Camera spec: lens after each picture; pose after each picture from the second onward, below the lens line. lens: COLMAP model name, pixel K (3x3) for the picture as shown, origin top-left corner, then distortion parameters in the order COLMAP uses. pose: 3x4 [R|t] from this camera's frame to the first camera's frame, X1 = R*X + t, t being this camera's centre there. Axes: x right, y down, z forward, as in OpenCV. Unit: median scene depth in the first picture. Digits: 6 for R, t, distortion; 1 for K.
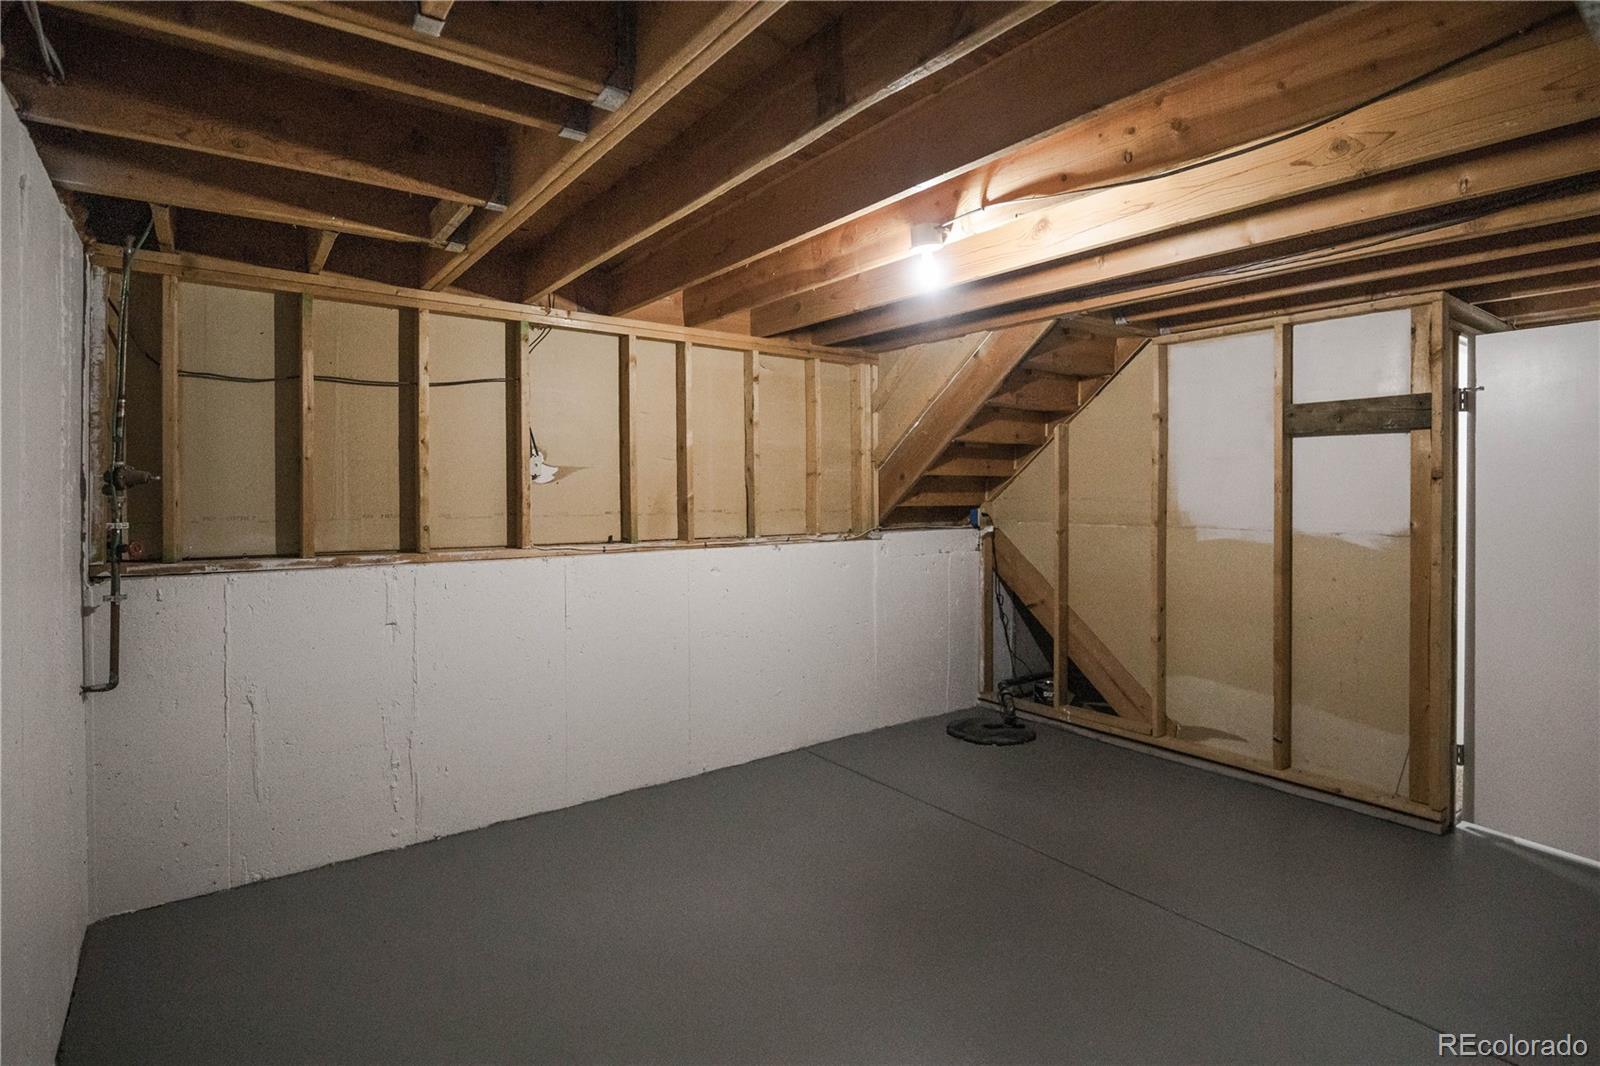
lens RADIAL K [[785.5, 0, 838.5], [0, 785.5, 487.5], [0, 0, 1]] dist [-0.000129, -0.000078]
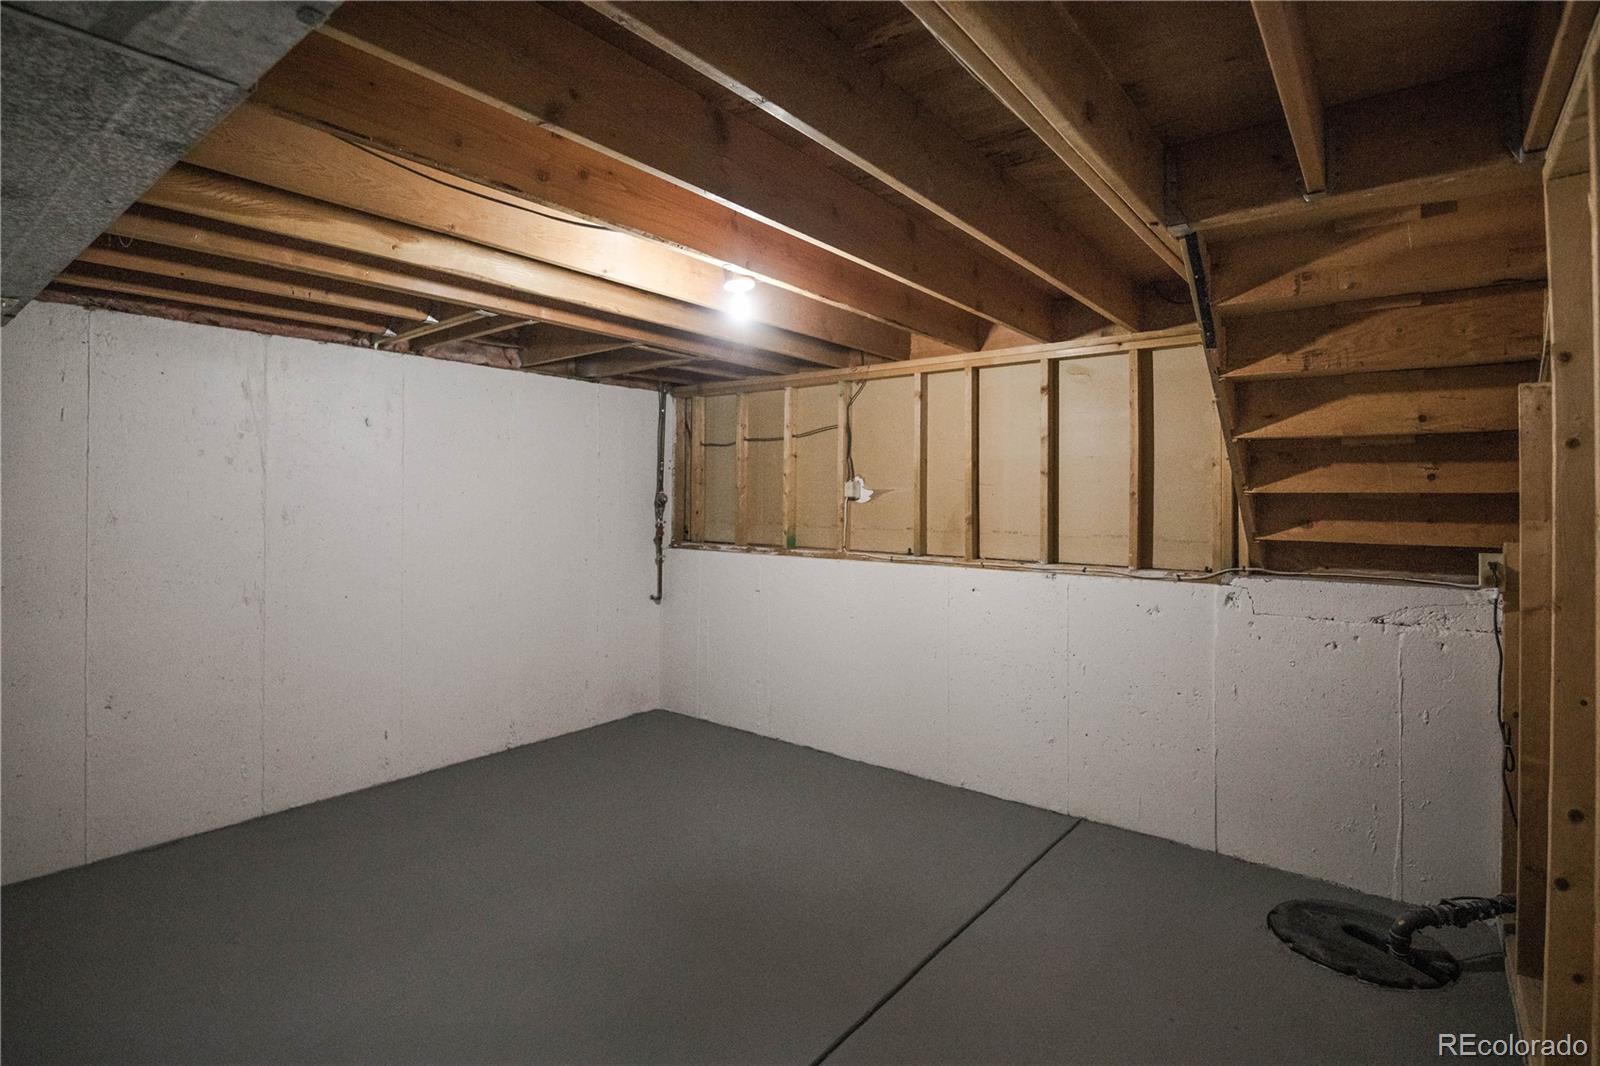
lens RADIAL K [[785.5, 0, 835.9], [0, 785.5, 494.2], [0, 0, 1]] dist [-0.000129, -0.000078]
pose [[0.256821, -0.009645, -0.966411, 0.773545], [-0.013709, 0.999813, -0.013621, -0.001230], [0.966362, 0.016747, 0.256641, 0.574665]]
